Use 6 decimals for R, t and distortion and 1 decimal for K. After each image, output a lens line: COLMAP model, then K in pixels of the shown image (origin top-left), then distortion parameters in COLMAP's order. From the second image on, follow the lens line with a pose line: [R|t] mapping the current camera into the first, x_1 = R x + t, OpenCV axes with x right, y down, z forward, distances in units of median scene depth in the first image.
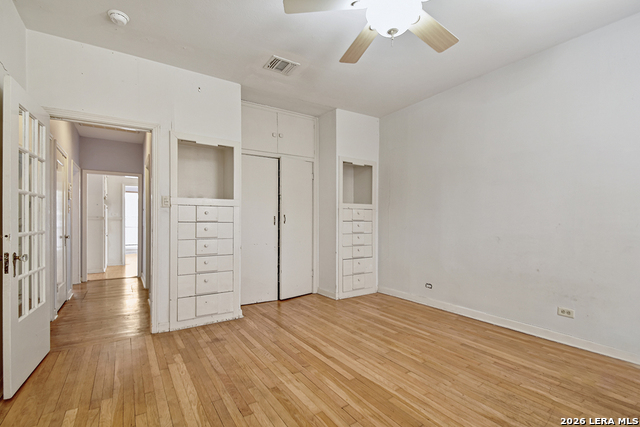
lens RADIAL K [[288.8, 0, 316.3], [0, 288.8, 222.0], [0, 0, 1]] dist [0.029343, -0.022163]
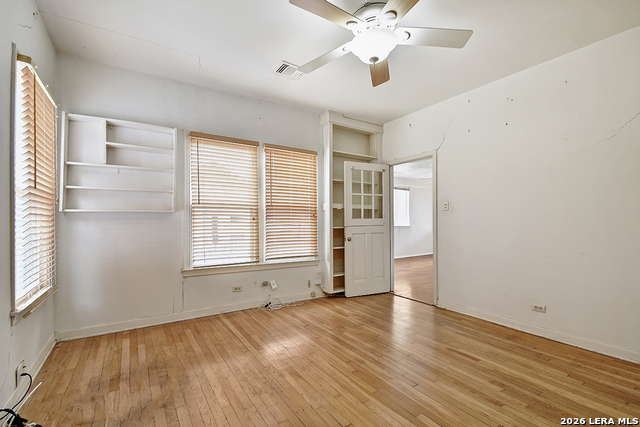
lens RADIAL K [[288.8, 0, 316.3], [0, 288.8, 222.0], [0, 0, 1]] dist [0.029343, -0.022163]
pose [[-0.999988, -0.004572, 0.001615, 0.468582], [-0.004567, 0.999985, 0.002988, -0.007896], [-0.001629, 0.002980, -0.999994, 2.055424]]
